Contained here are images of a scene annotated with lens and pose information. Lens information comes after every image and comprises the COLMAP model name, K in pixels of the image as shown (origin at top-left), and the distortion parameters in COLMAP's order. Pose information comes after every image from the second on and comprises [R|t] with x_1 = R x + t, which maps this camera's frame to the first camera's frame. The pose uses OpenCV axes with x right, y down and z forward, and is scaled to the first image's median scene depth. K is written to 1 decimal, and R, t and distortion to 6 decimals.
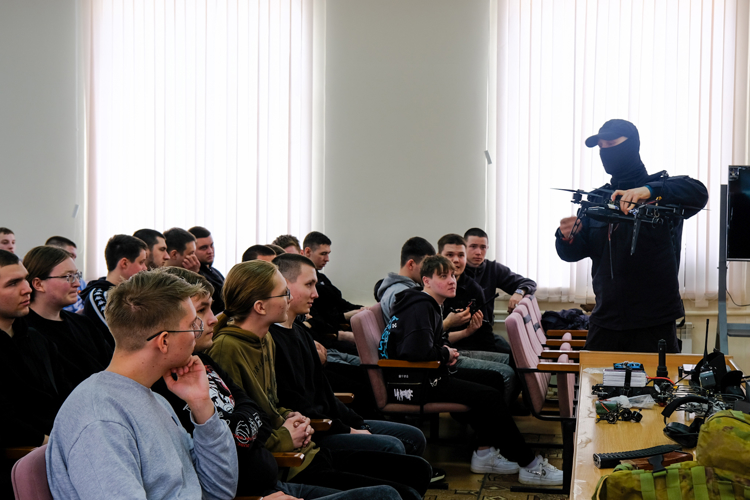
lens RADIAL K [[1539.9, 0, 375.0], [0, 1539.9, 250.0], [0, 0, 1]] dist [-0.000202, -0.109568]
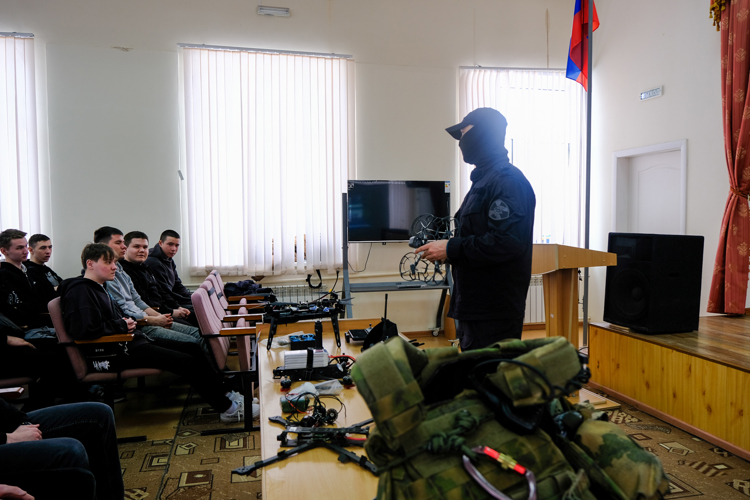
lens RADIAL K [[550.0, 0, 375.0], [0, 550.0, 250.0], [0, 0, 1]] dist [0.004726, -0.001565]
pose [[0.933683, -0.037335, 0.356149, 0.062633], [0.035195, 0.999302, 0.012488, 0.008750], [-0.356367, 0.000875, 0.934346, 0.509429]]
